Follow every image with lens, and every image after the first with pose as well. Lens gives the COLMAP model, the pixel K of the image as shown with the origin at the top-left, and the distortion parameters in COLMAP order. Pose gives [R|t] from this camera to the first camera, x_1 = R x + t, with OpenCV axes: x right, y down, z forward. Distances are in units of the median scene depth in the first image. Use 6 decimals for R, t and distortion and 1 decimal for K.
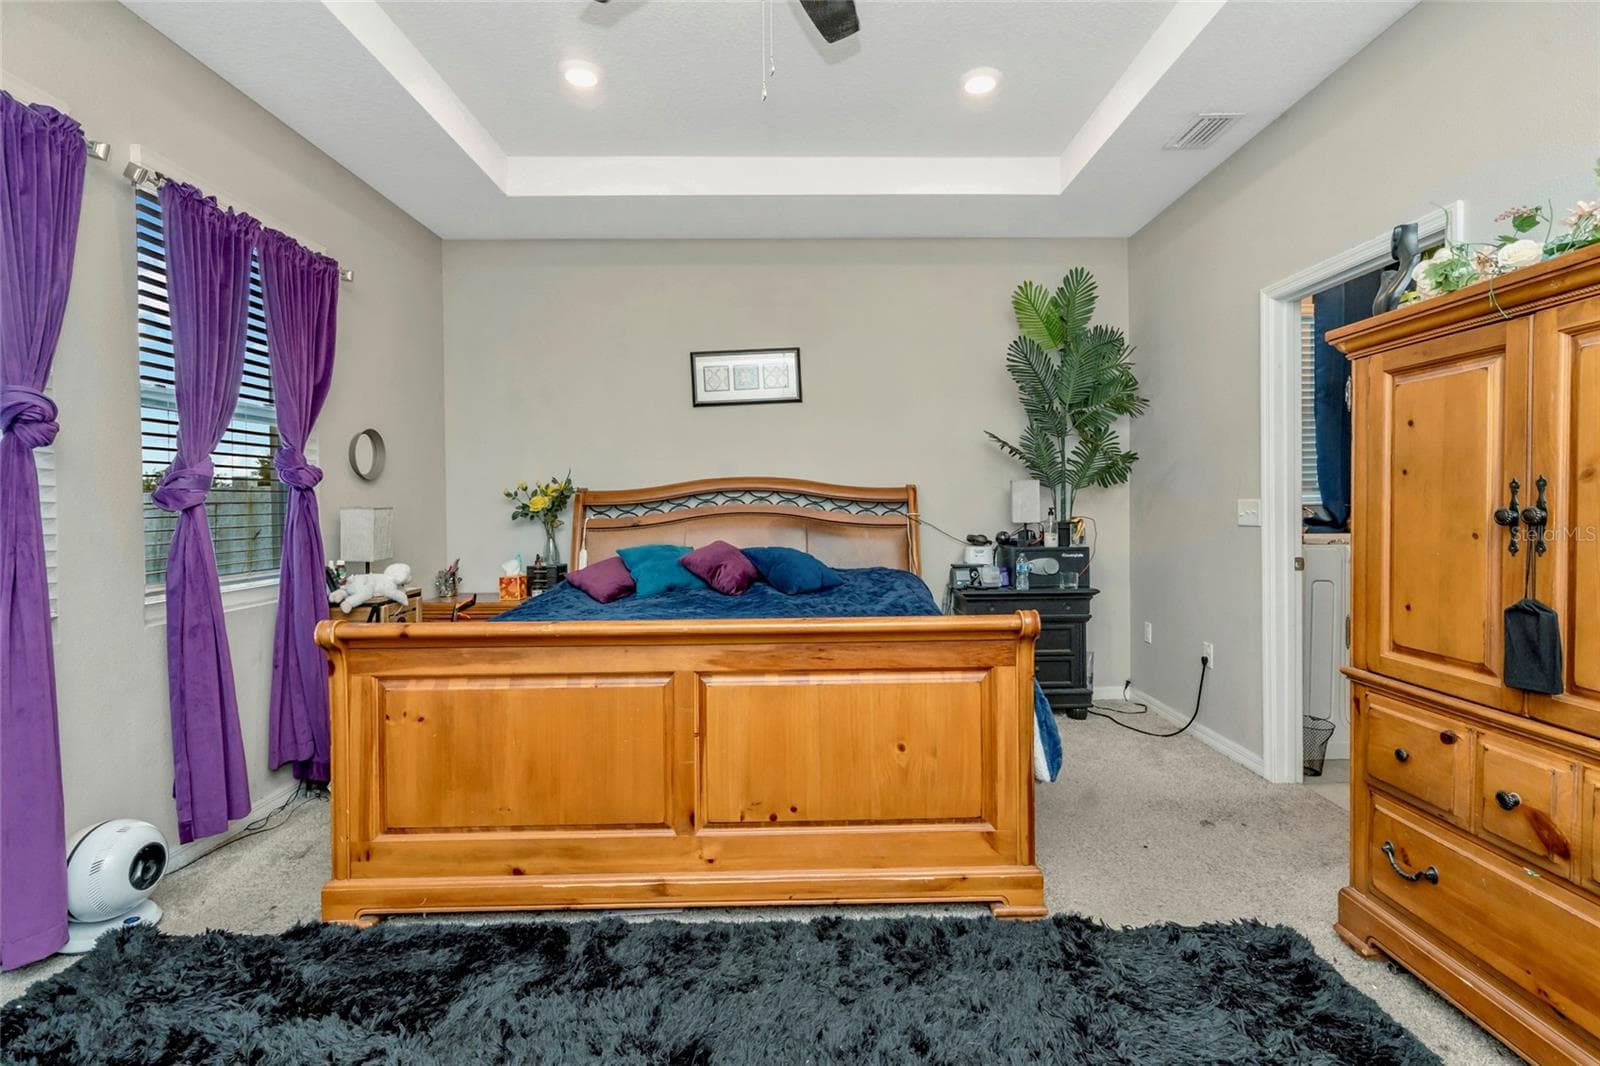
lens RADIAL K [[741.7, 0, 814.0], [0, 741.7, 507.5], [0, 0, 1]] dist [-0.004379, 0.001108]
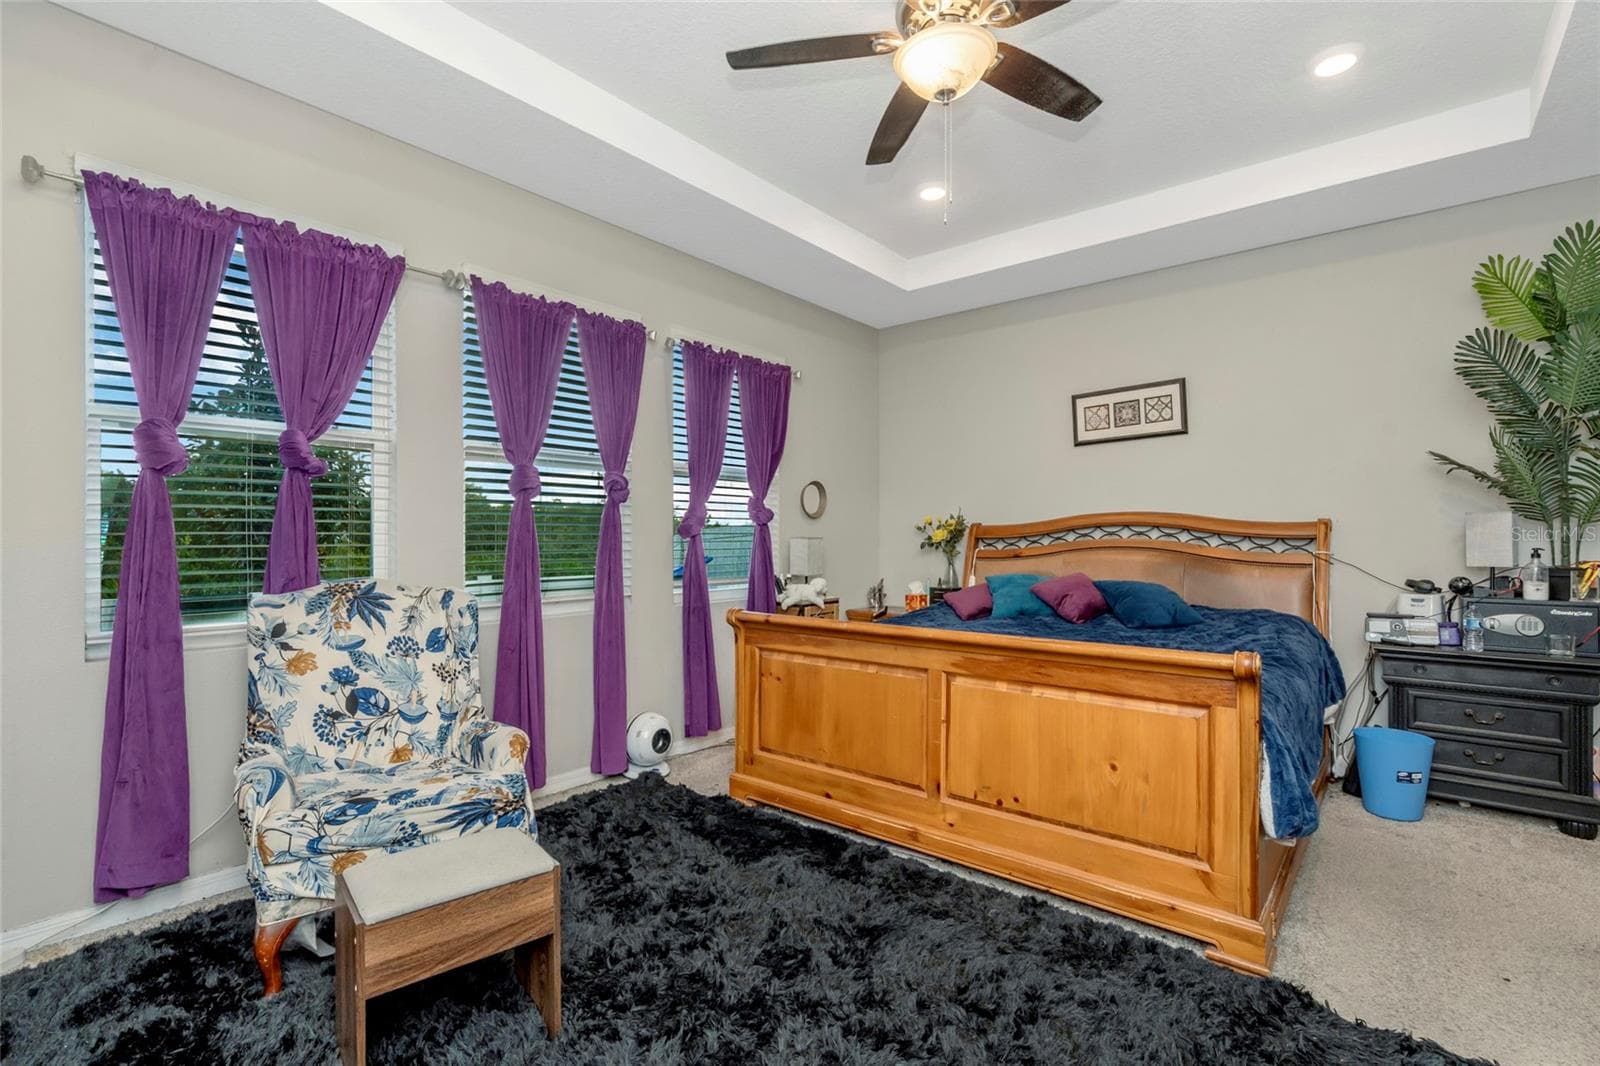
lens RADIAL K [[741.7, 0, 803.2], [0, 741.7, 534.5], [0, 0, 1]] dist [-0.004379, 0.001108]
pose [[0.755993, 0.008867, -0.654520, 0.466166], [-0.013293, 0.999910, -0.001808, -0.004466], [0.654445, 0.010067, 0.756043, -0.104395]]
